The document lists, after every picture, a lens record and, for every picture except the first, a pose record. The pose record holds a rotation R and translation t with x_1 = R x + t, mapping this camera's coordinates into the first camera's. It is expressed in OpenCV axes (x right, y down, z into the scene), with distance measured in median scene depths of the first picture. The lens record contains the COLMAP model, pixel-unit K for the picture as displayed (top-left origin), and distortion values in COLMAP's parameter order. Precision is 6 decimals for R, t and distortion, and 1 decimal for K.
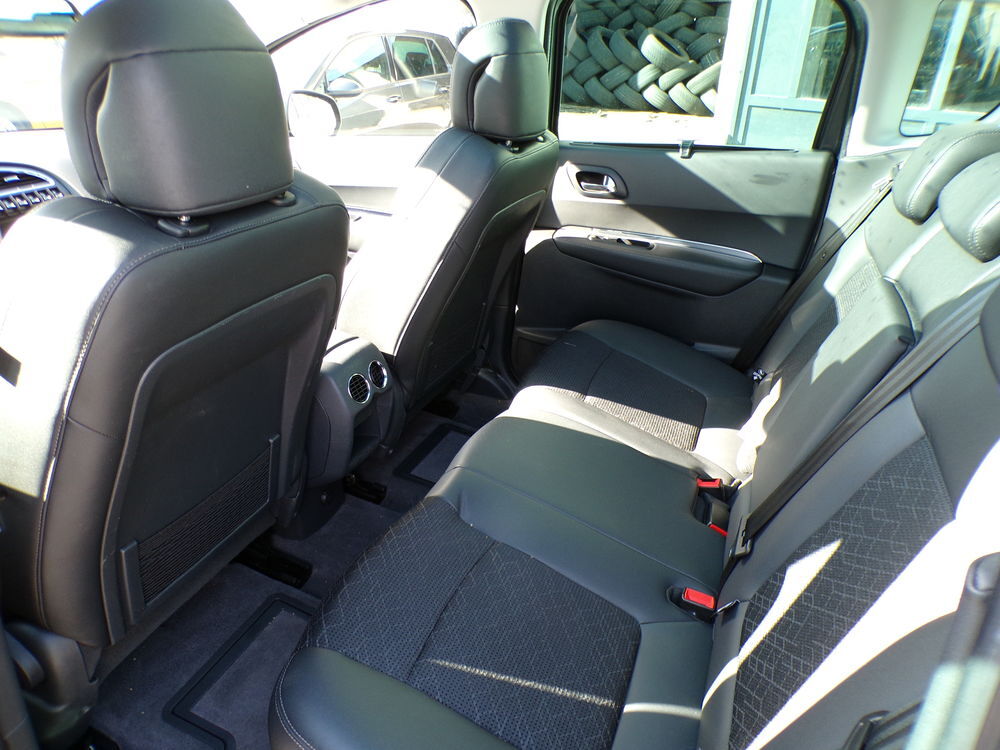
lens RADIAL K [[681.0, 0, 496.1], [0, 681.0, 377.4], [0, 0, 1]] dist [-0.036105, 0.019673]
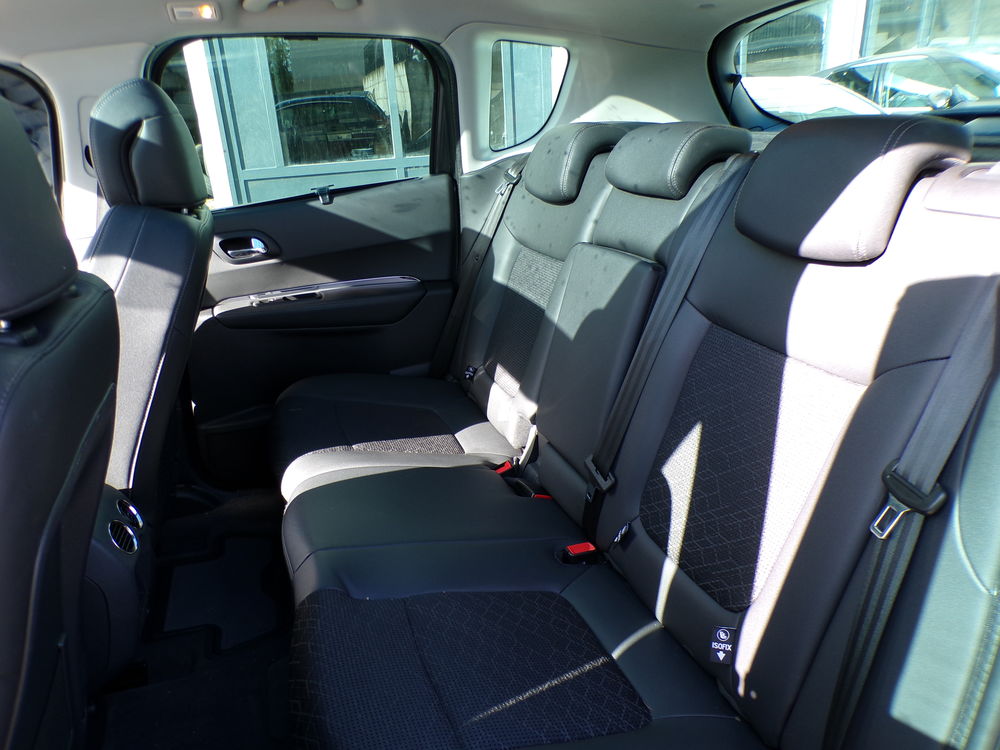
lens RADIAL K [[681.0, 0, 496.1], [0, 681.0, 377.4], [0, 0, 1]] dist [-0.036105, 0.019673]
pose [[0.735956, -0.319509, 0.596894, -0.235124], [0.382634, 0.923623, 0.022624, -0.004792], [-0.558533, 0.211742, 0.802001, 0.085113]]
